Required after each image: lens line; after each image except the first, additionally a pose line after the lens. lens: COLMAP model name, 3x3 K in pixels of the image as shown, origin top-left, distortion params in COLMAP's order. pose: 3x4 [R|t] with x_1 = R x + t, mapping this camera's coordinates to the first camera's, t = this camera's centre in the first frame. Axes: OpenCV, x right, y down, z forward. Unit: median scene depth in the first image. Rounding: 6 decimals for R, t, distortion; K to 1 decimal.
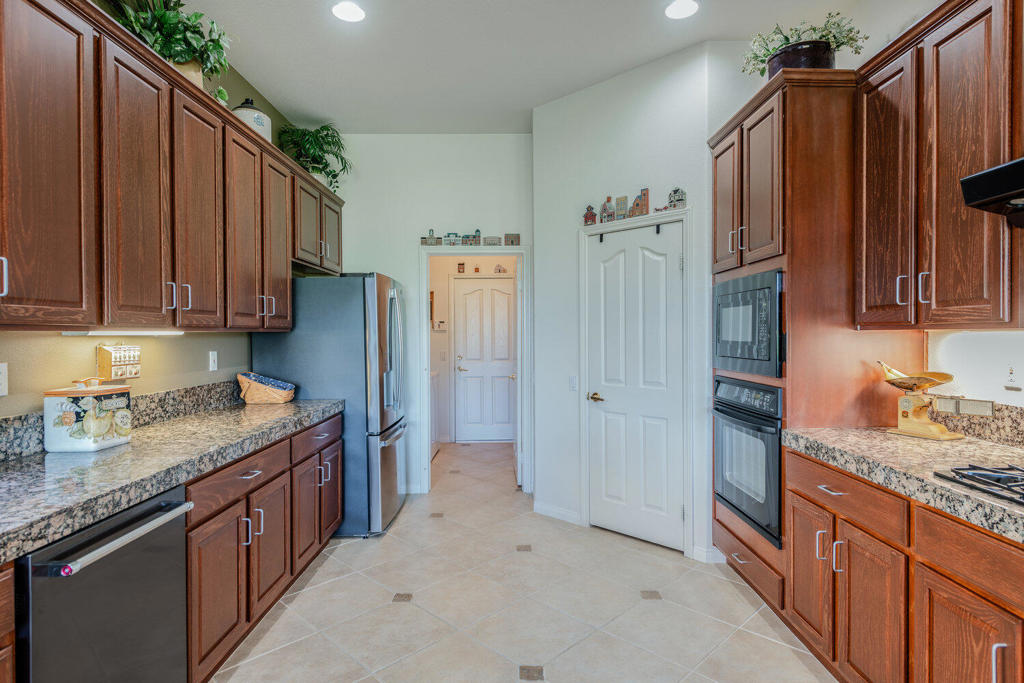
lens RADIAL K [[567.4, 0, 512.0], [0, 567.4, 341.5], [0, 0, 1]] dist [-0.001525, -0.000322]
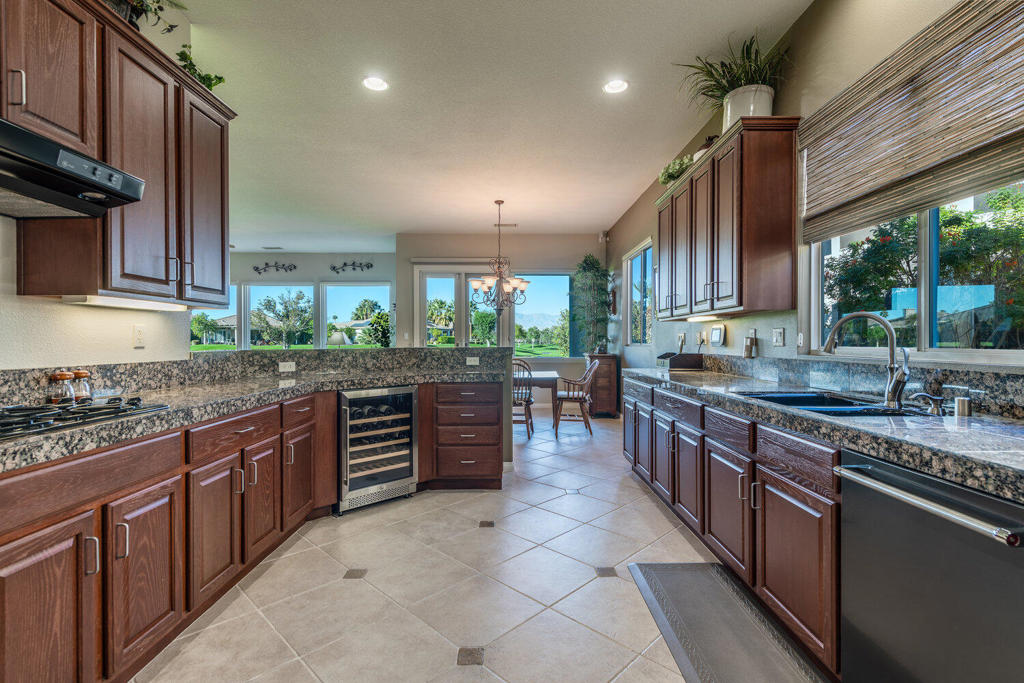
lens RADIAL K [[488.7, 0, 512.0], [0, 488.7, 341.5], [0, 0, 1]] dist [-0.000136, -0.000067]
pose [[-0.999987, 0.004359, 0.002539, -0.052594], [0.004397, 0.999873, 0.015348, 0.084408], [-0.002472, 0.015359, -0.999879, 1.832779]]
